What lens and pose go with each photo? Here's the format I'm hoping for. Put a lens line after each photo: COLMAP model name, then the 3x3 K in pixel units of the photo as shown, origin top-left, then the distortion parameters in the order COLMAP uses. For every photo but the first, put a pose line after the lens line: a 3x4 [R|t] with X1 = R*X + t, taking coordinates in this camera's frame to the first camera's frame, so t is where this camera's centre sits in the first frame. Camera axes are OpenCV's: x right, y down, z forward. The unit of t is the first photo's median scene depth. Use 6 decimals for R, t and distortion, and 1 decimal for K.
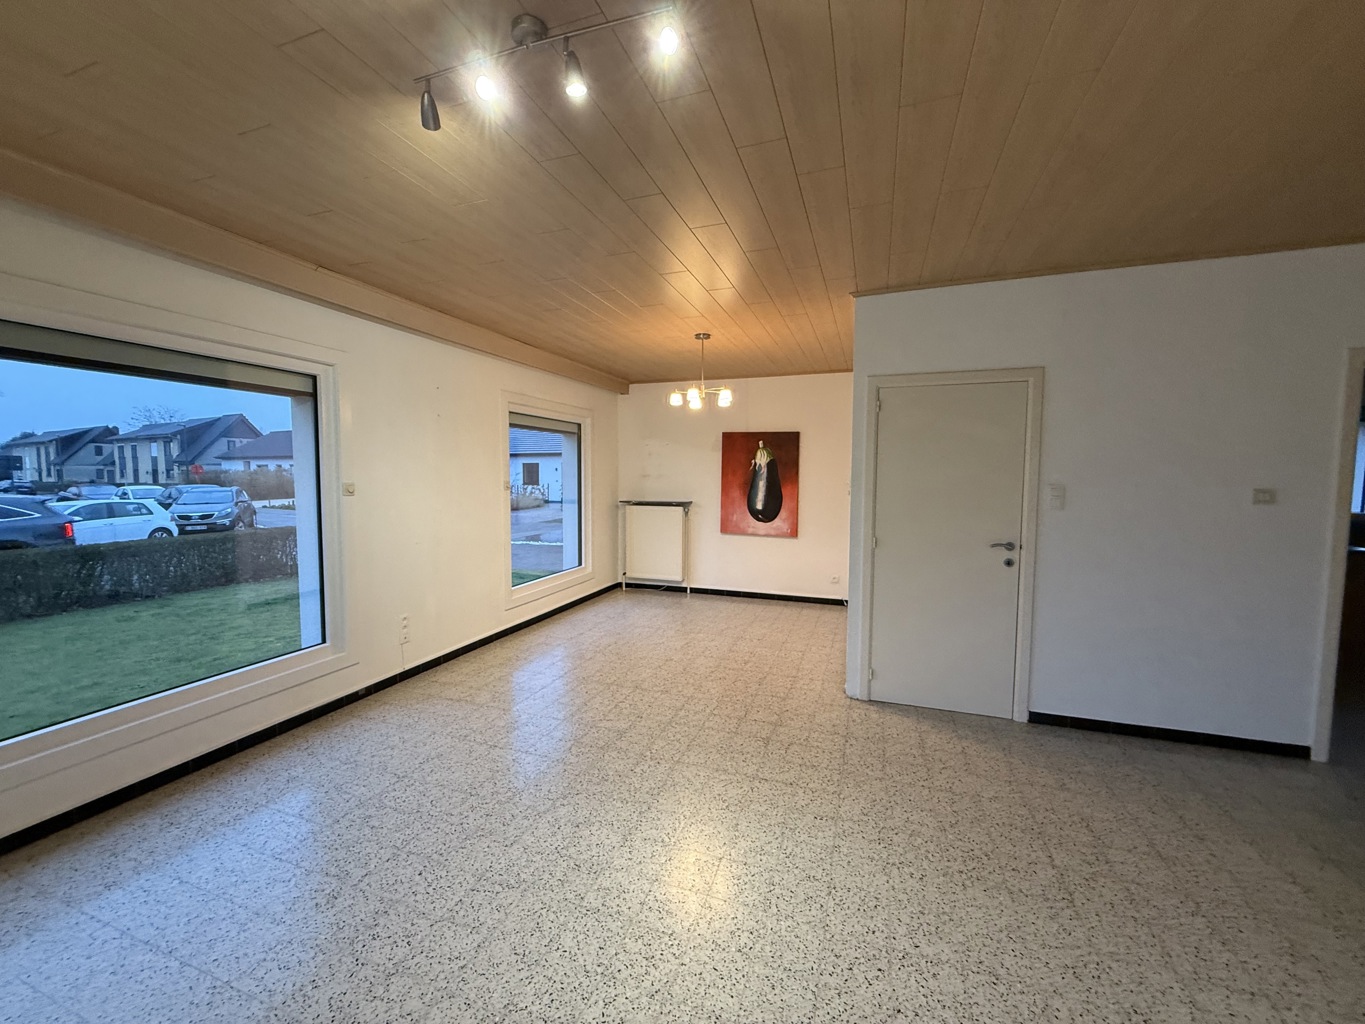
lens RADIAL K [[543.3, 0, 677.4], [0, 543.3, 509.6], [0, 0, 1]] dist [-0.000785, 0.000185]
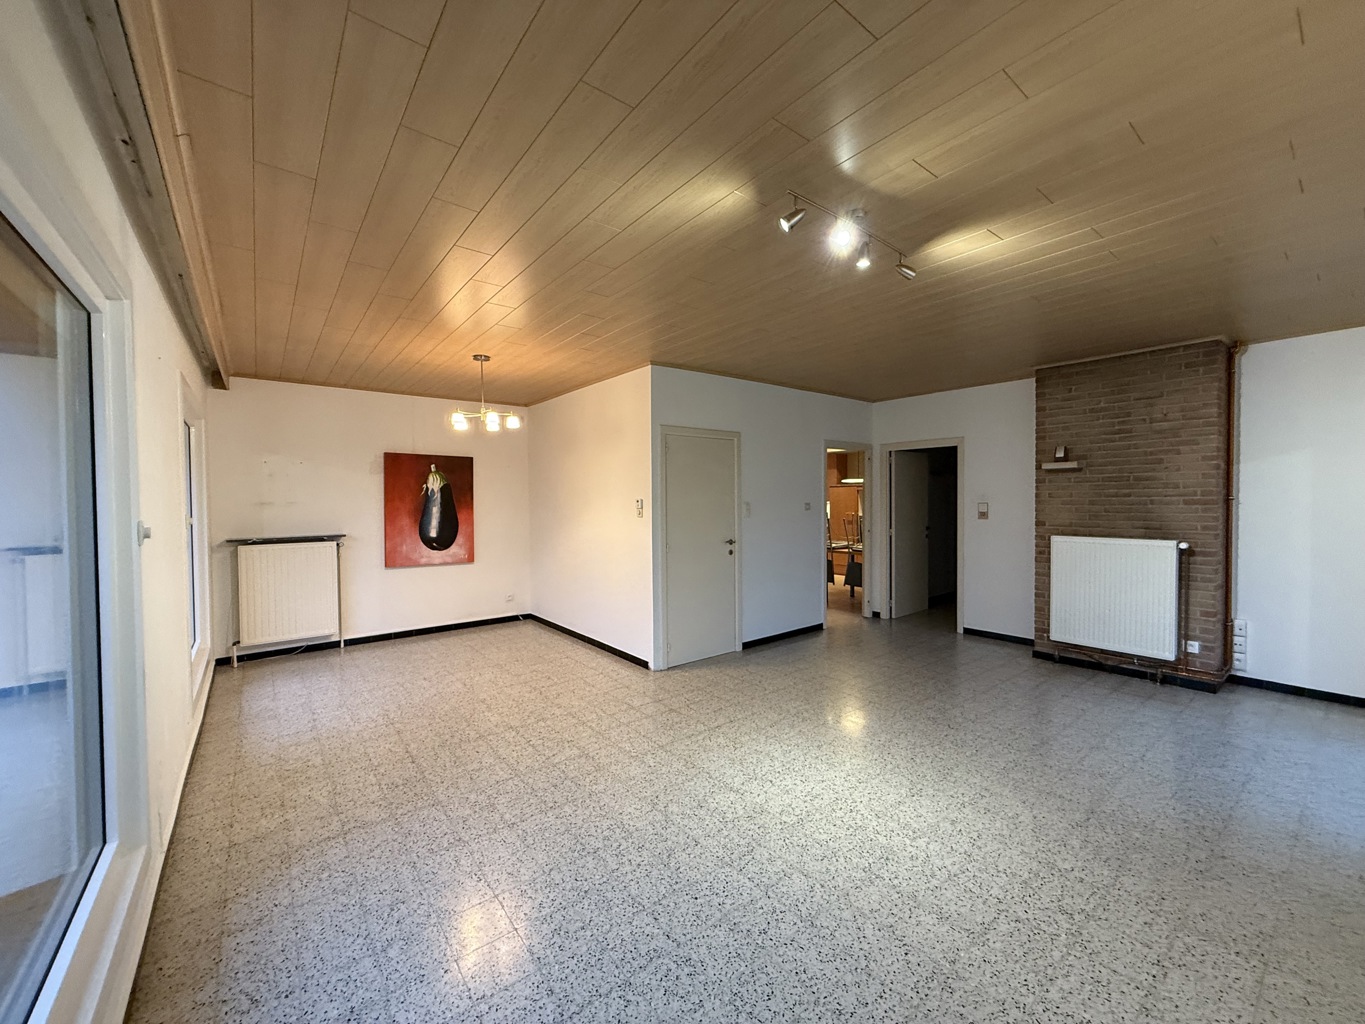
lens RADIAL K [[543.3, 0, 677.4], [0, 543.3, 509.6], [0, 0, 1]] dist [-0.000785, 0.000185]
pose [[0.529203, -0.026606, 0.848078, -0.508031], [0.065423, 0.997812, -0.009521, -0.013706], [-0.845969, 0.060522, 0.529786, 0.175550]]
